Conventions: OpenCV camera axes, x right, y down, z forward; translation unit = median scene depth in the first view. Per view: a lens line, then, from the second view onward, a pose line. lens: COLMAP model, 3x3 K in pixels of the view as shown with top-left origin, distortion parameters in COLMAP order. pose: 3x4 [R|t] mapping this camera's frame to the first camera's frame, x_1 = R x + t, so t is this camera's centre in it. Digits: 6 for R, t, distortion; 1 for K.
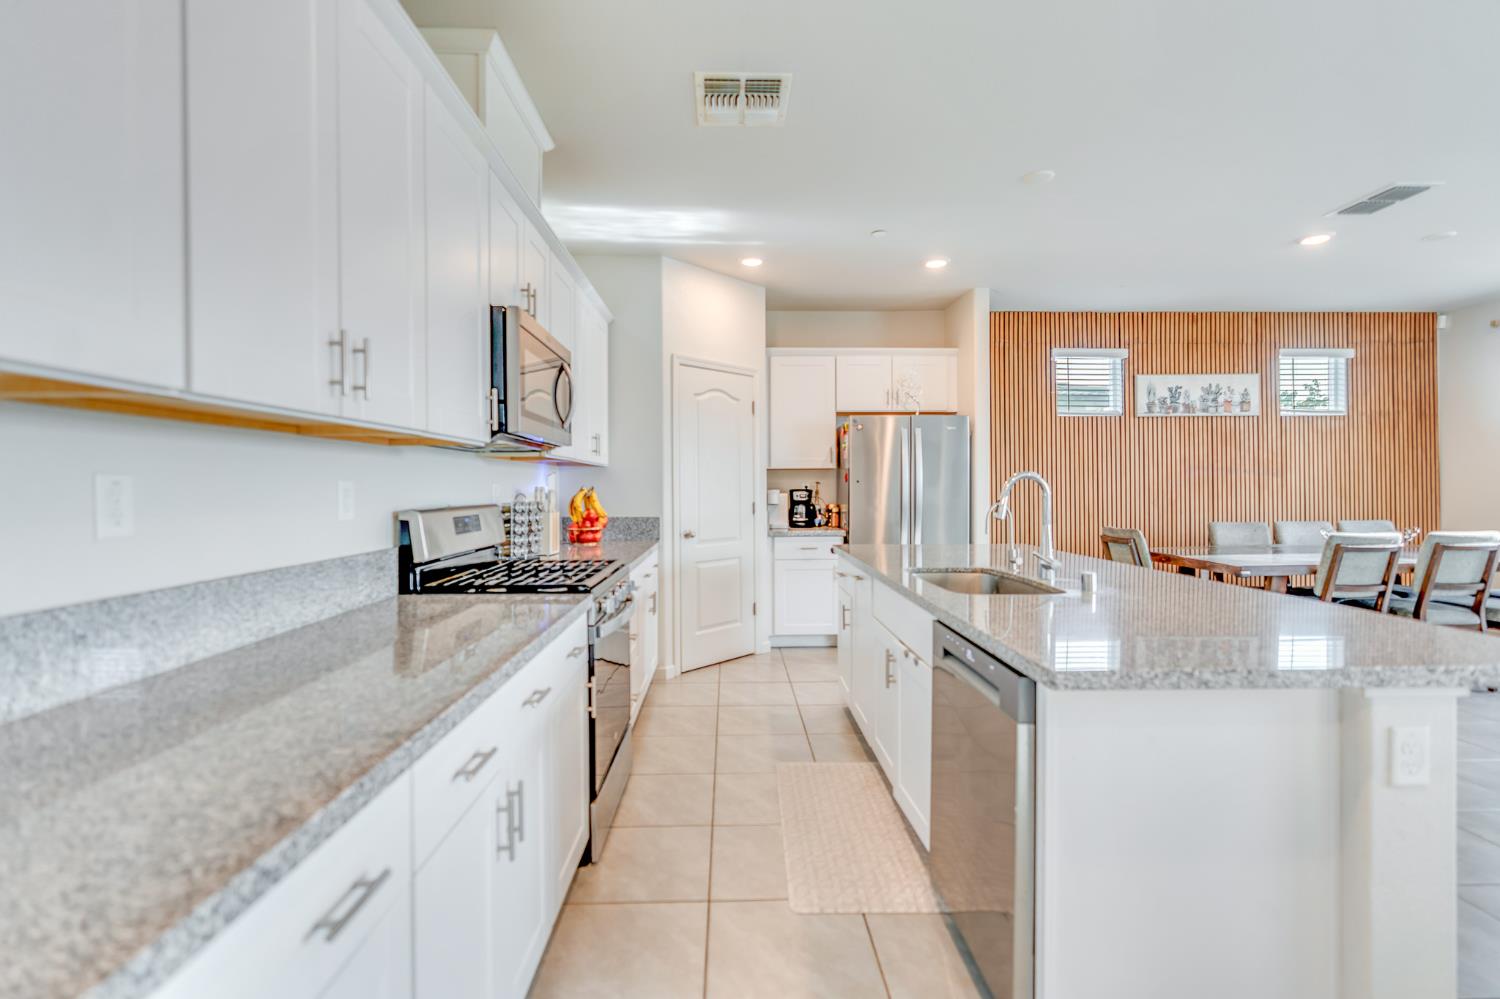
lens RADIAL K [[673.7, 0, 743.8], [0, 673.7, 495.0], [0, 0, 1]] dist [-0.004434, 0.000059]
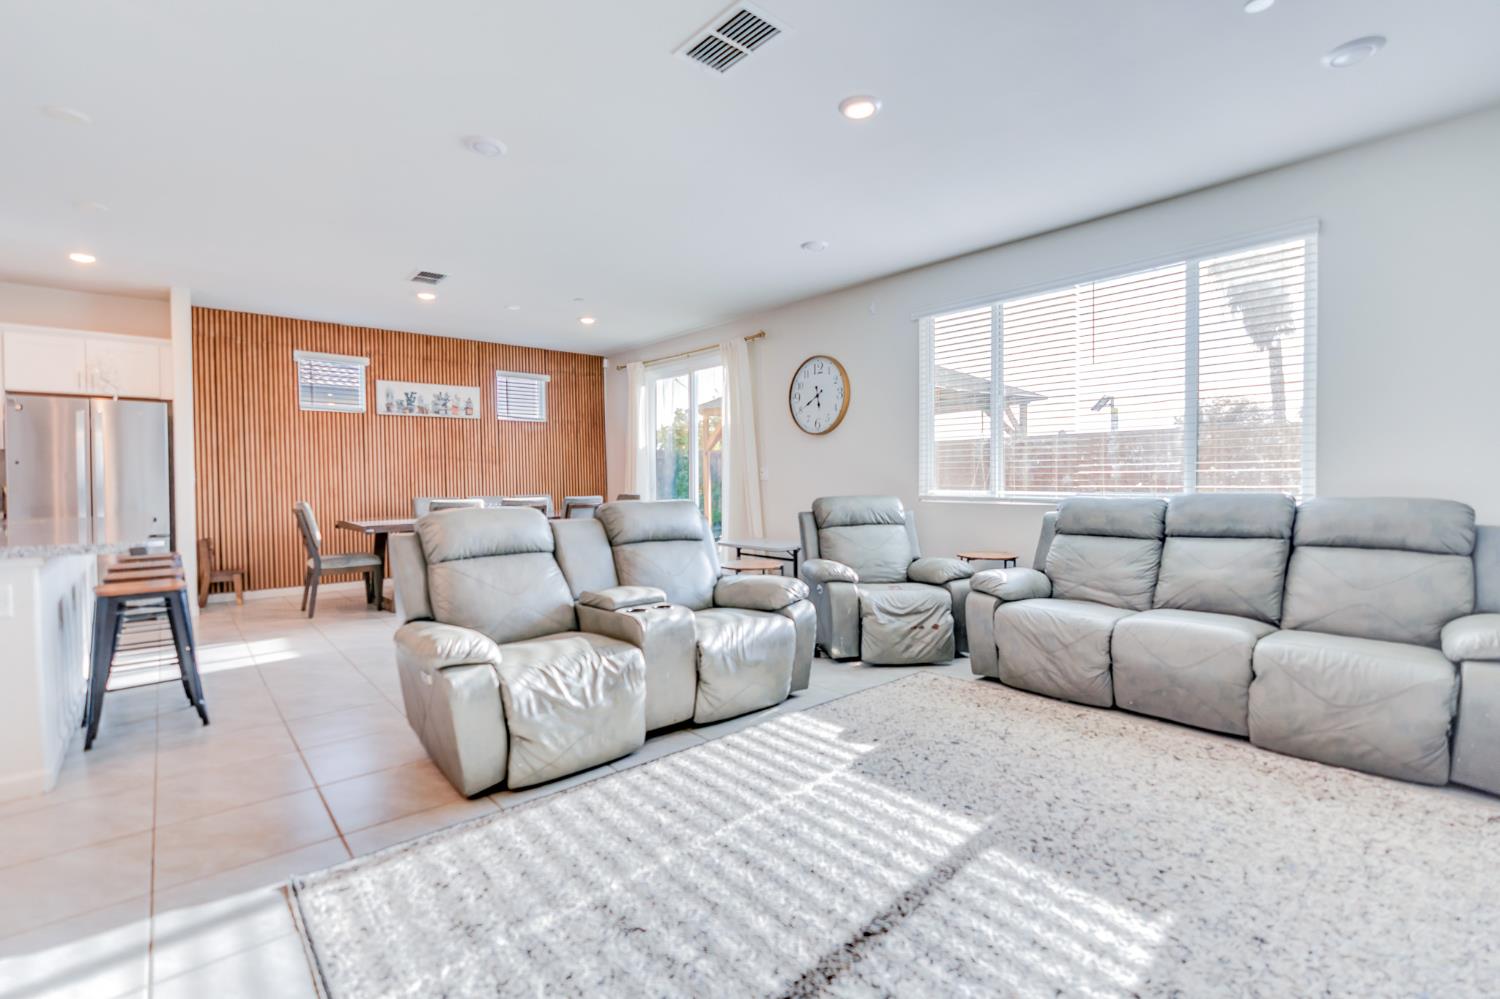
lens RADIAL K [[673.7, 0, 747.6], [0, 673.7, 493.8], [0, 0, 1]] dist [-0.004434, 0.000059]
pose [[0.774513, -0.014411, 0.632393, 0.328963], [0.011212, 0.999896, 0.009054, 0.025210], [-0.632458, 0.000078, 0.774595, -0.378427]]
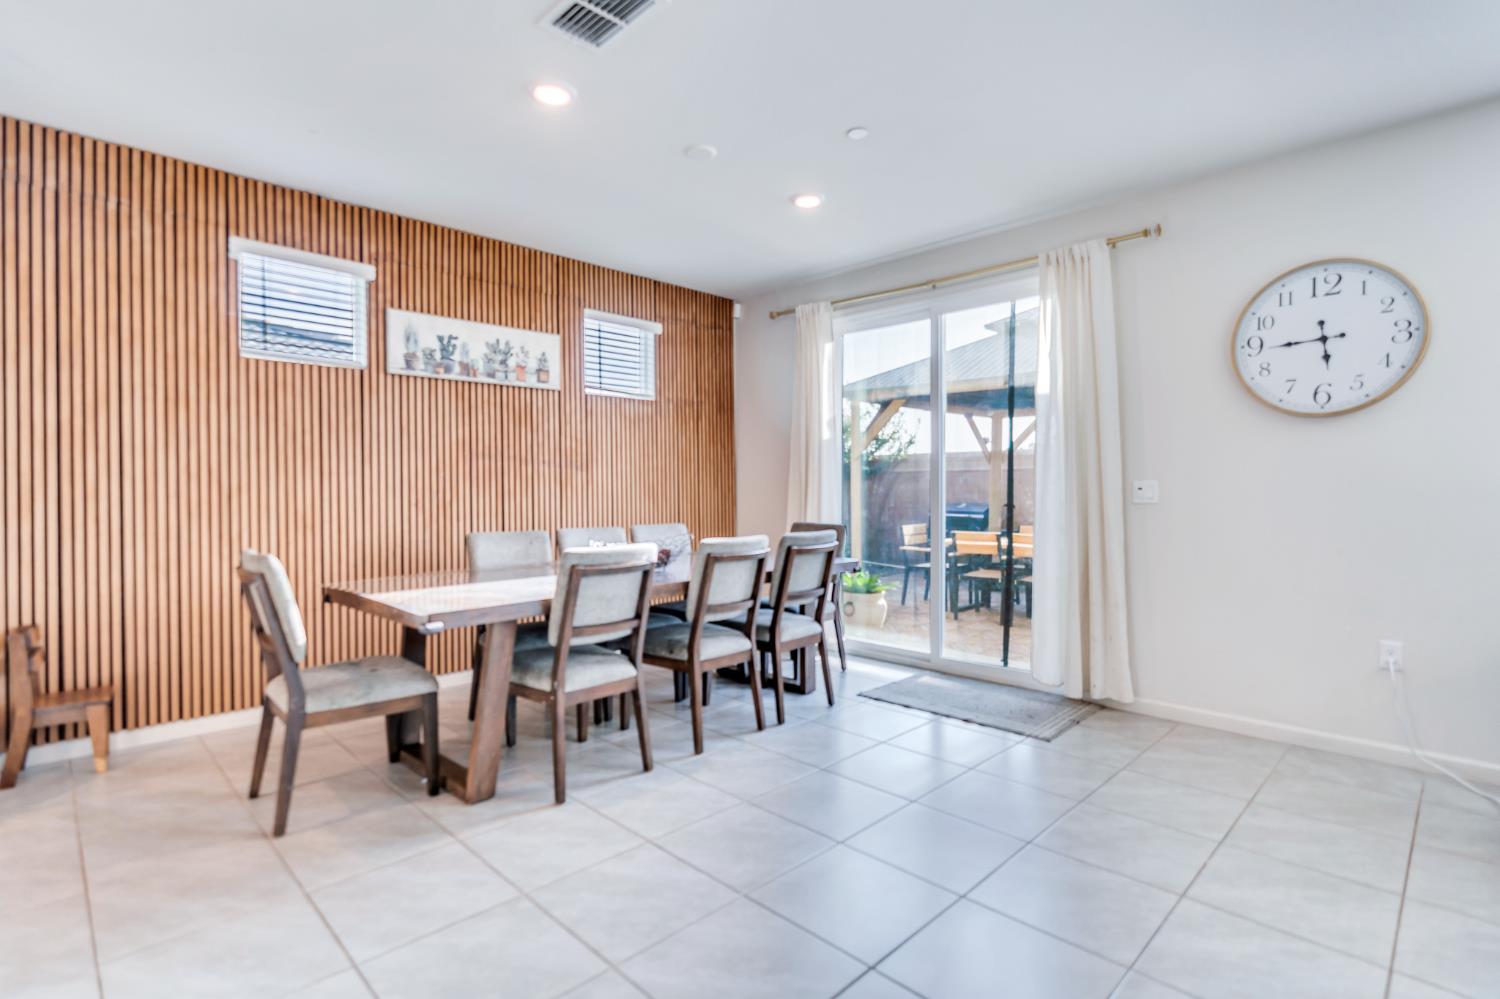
lens RADIAL K [[721.7, 0, 746.7], [0, 721.7, 493.2], [0, 0, 1]] dist [-0.006855, 0.000984]
pose [[0.726754, 0.003072, 0.686891, 0.358678], [0.004814, 0.999943, -0.009565, 0.007893], [-0.686881, 0.010258, 0.726697, 0.259383]]
